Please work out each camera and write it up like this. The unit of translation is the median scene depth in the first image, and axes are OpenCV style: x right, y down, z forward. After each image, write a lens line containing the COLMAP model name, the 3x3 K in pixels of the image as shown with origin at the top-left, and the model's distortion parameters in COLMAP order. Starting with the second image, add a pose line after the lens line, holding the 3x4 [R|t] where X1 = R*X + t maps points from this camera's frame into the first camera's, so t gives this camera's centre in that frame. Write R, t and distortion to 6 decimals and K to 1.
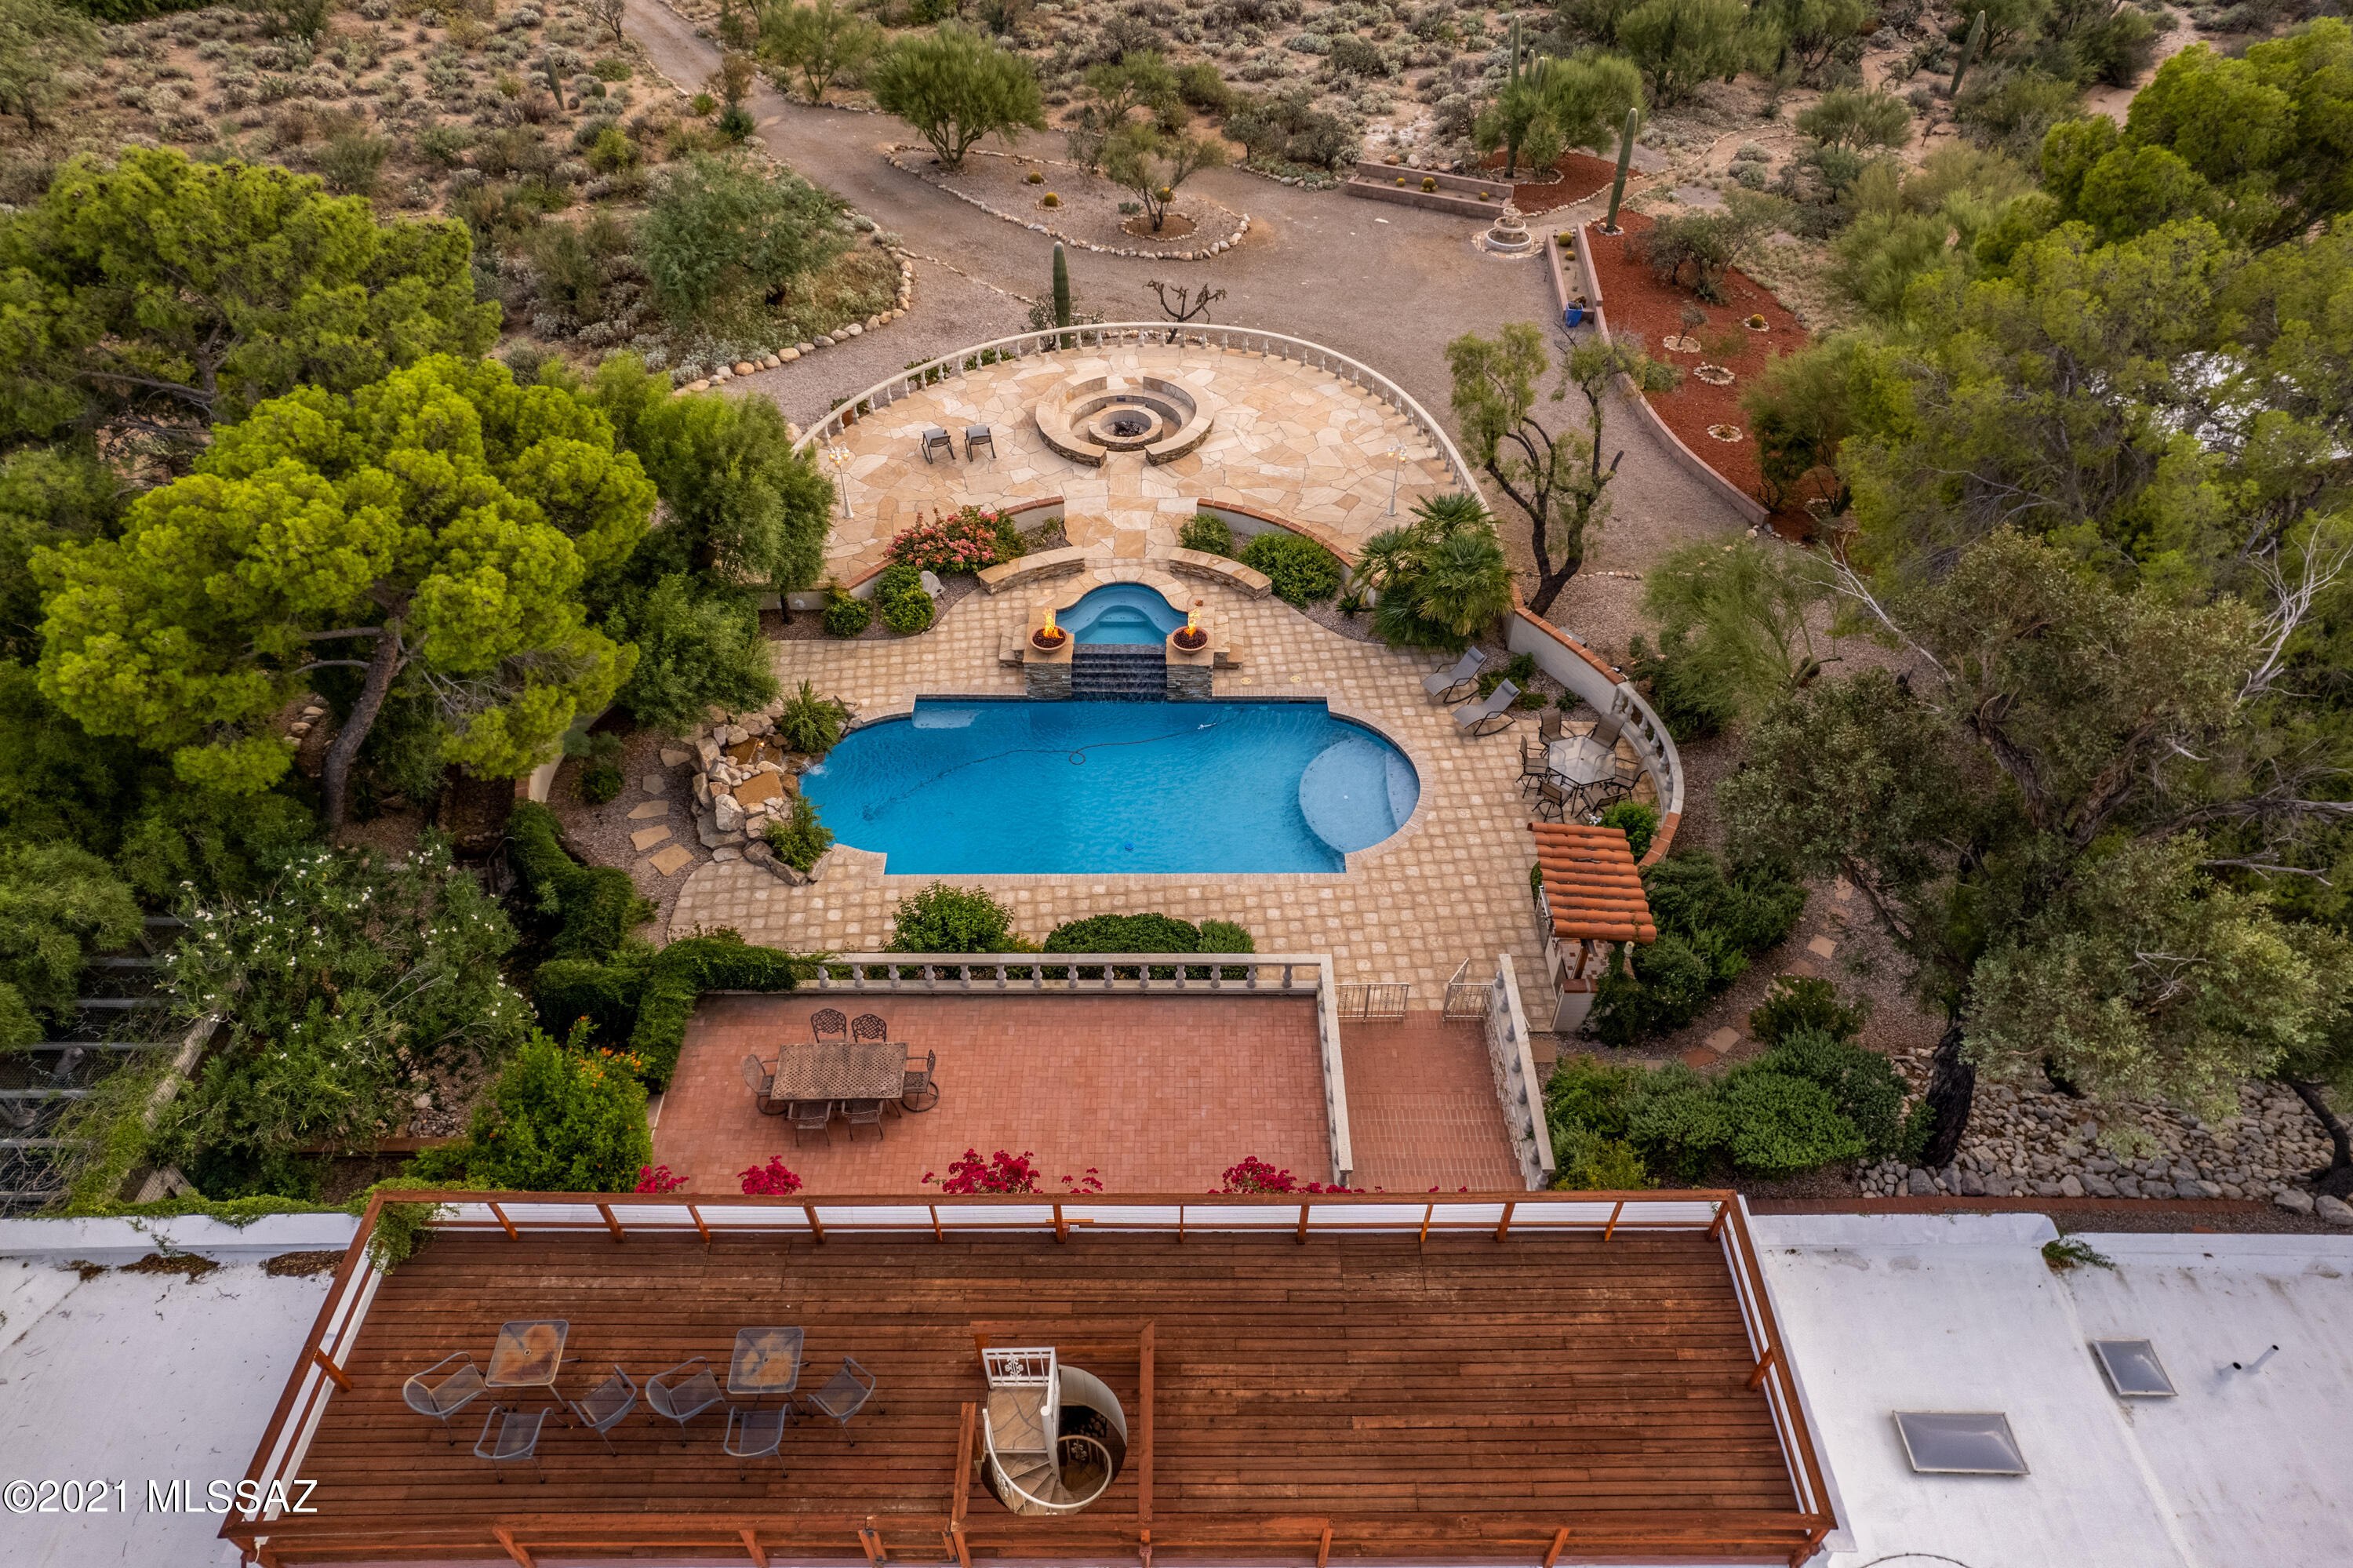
lens RADIAL K [[1483.4, 0, 1183.1], [0, 1483.4, 797.5], [0, 0, 1]] dist [-0.058044, 0.071879]
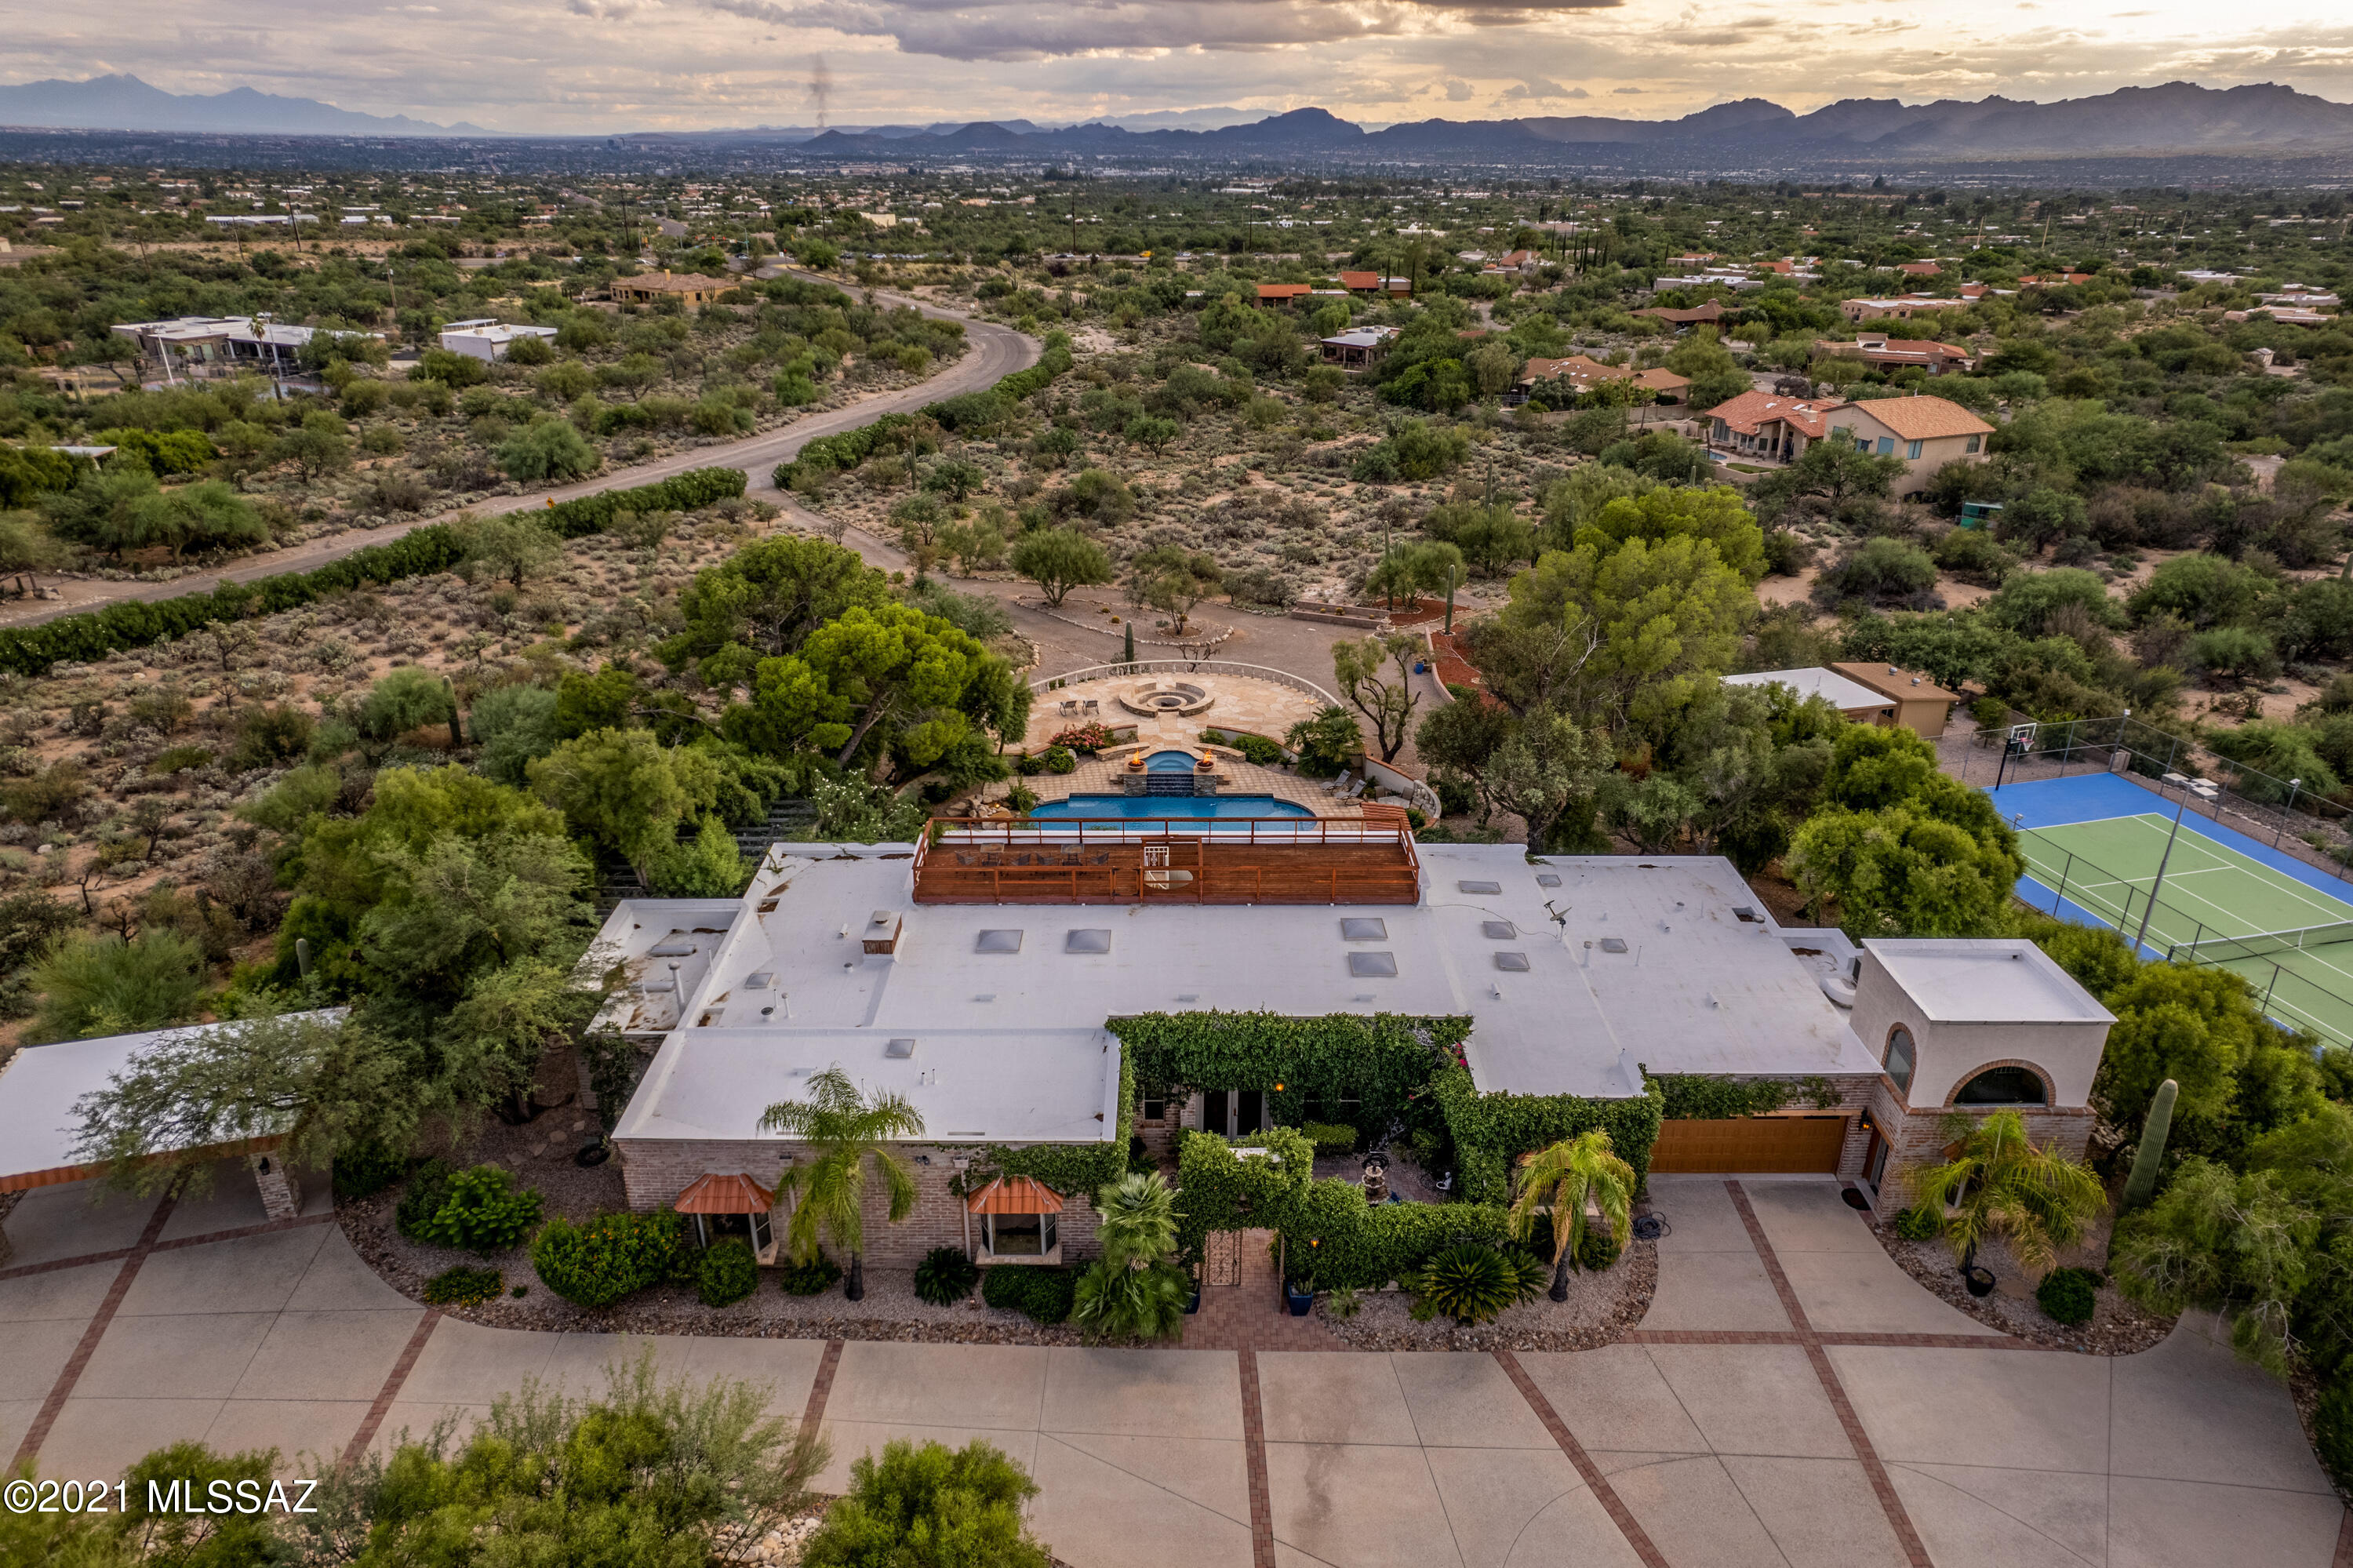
lens RADIAL K [[1493.7, 0, 1192.7], [0, 1493.7, 795.7], [0, 0, 1]] dist [-0.055410, 0.072994]
pose [[0.999936, -0.006341, 0.009376, -0.028569], [0.009209, 0.937375, -0.348201, 0.577368], [-0.006581, 0.348265, 0.937373, -0.812574]]
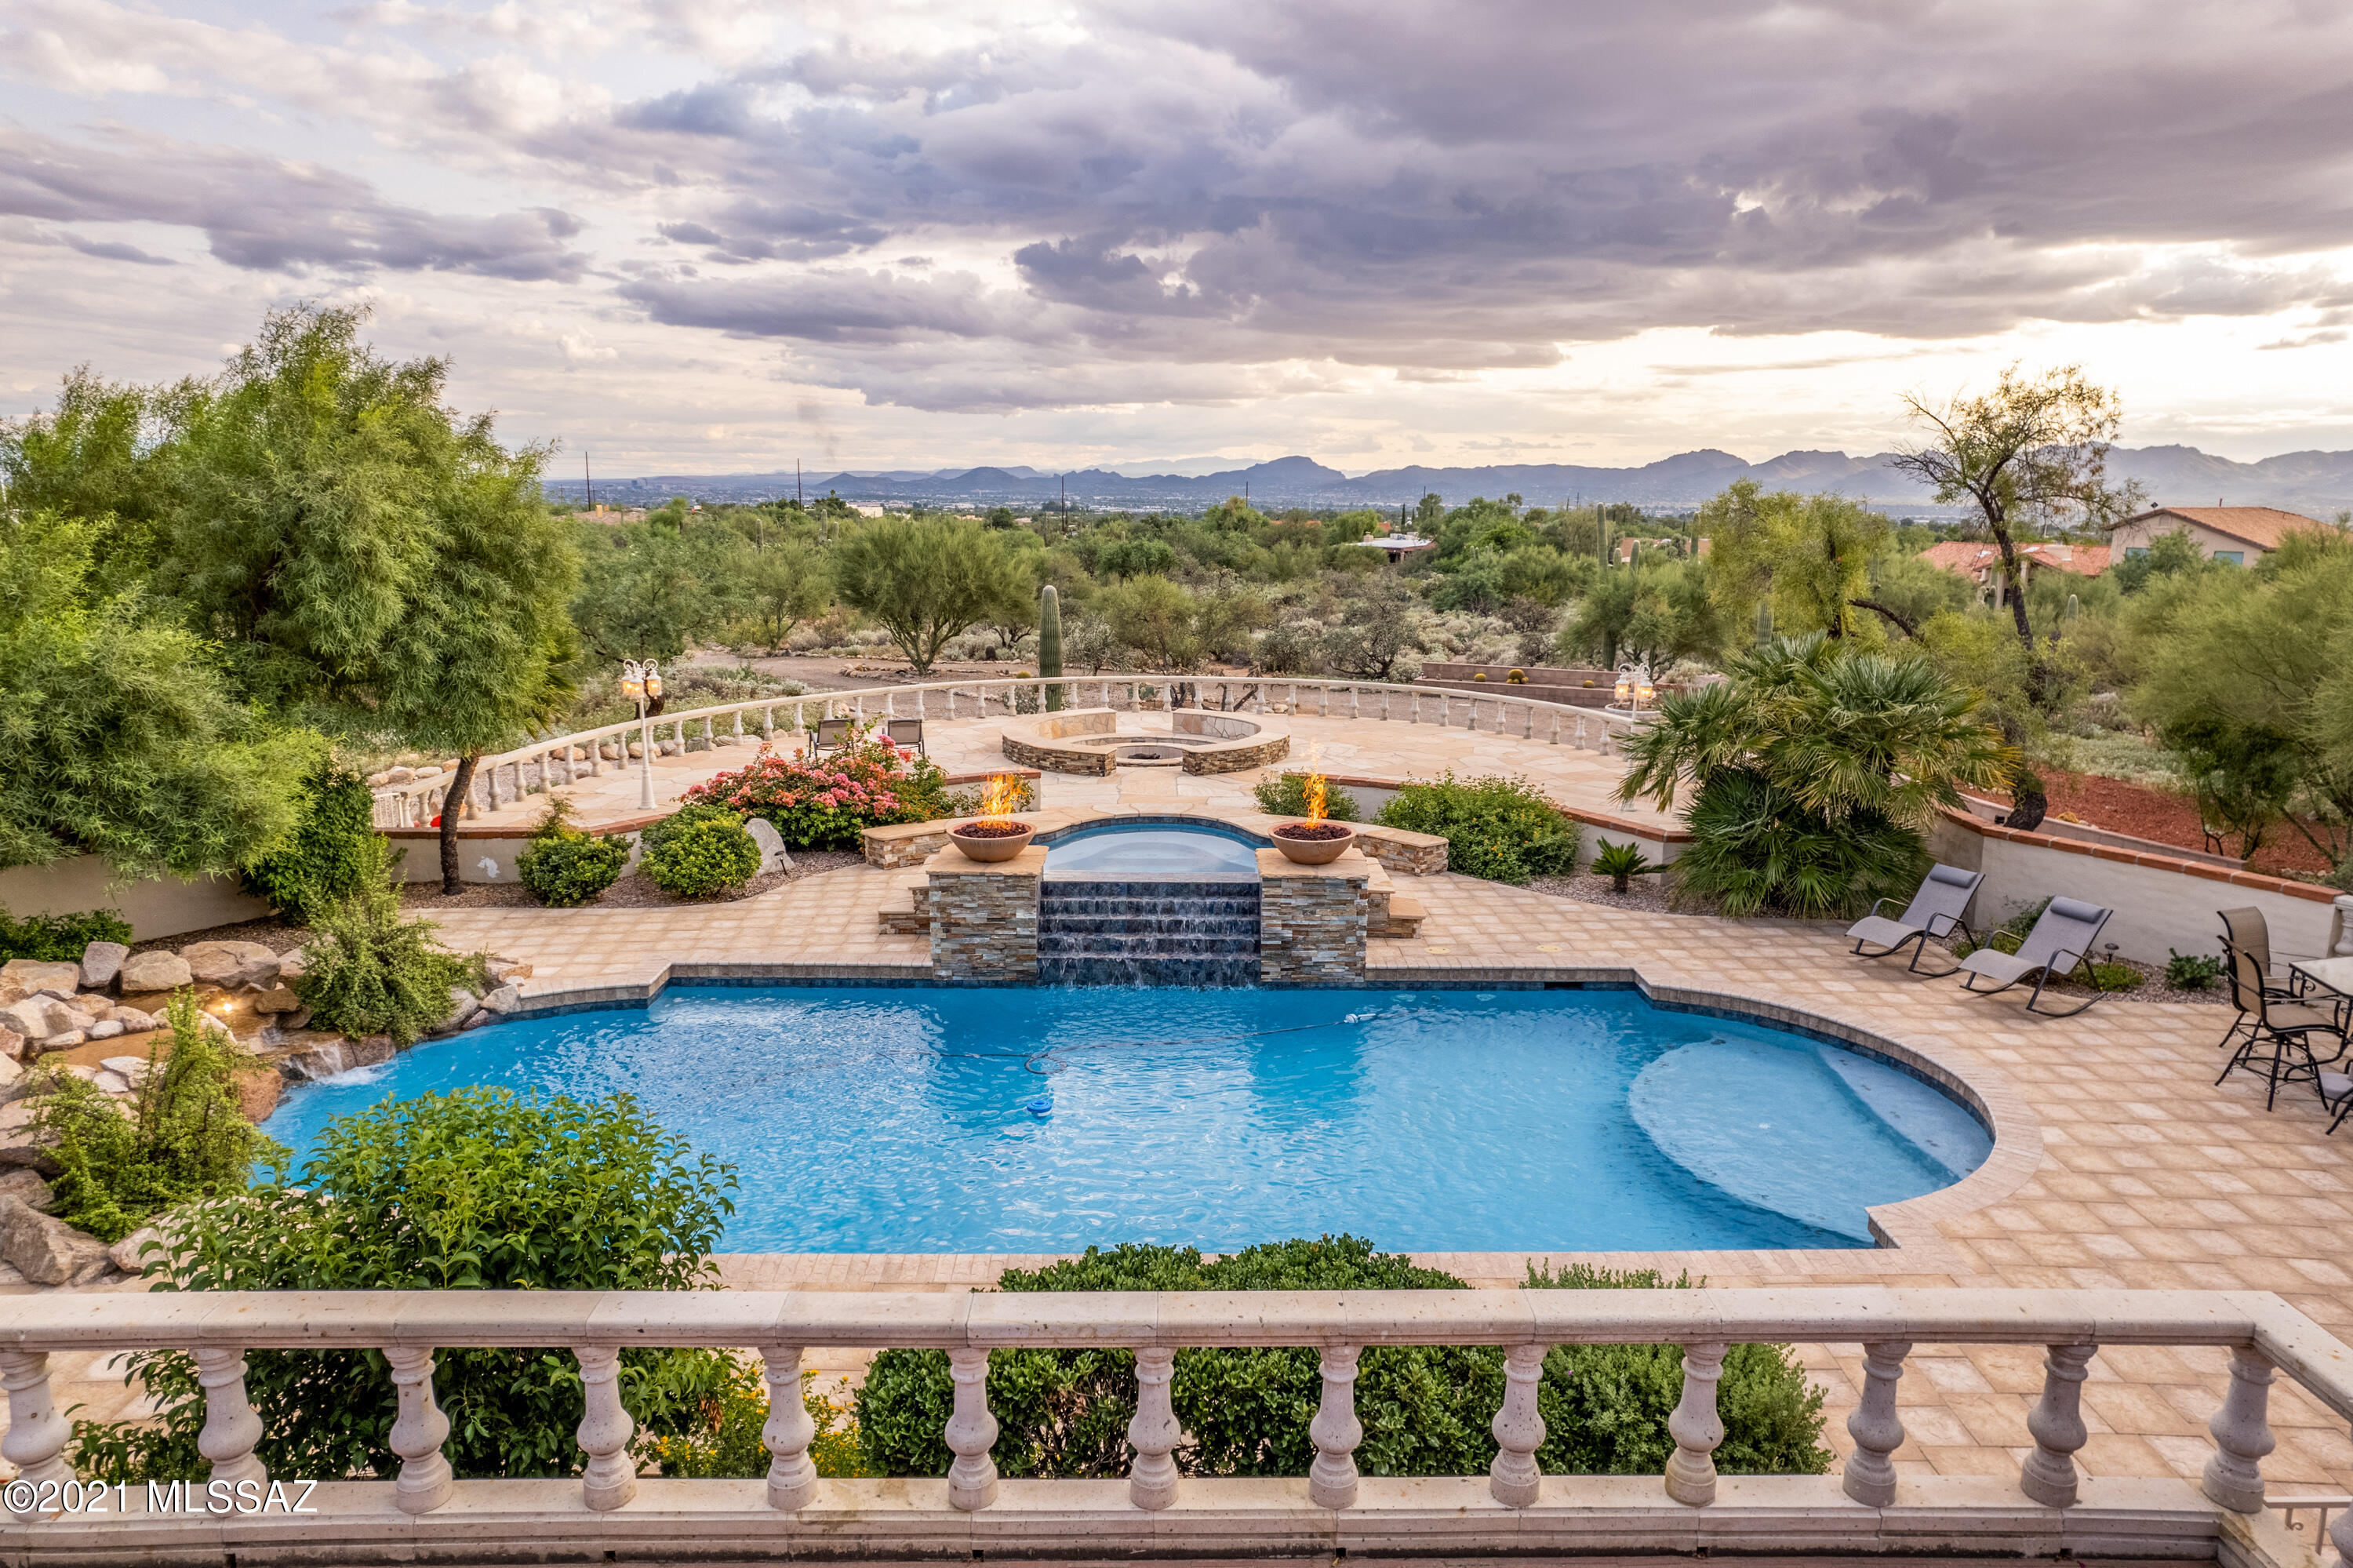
lens RADIAL K [[1483.4, 0, 1183.1], [0, 1483.4, 797.5], [0, 0, 1]] dist [-0.058044, 0.071879]
pose [[0.999947, -0.003566, 0.009635, -0.033480], [0.008197, 0.842292, -0.538960, 0.107615], [-0.006193, 0.539010, 0.842277, 0.553272]]
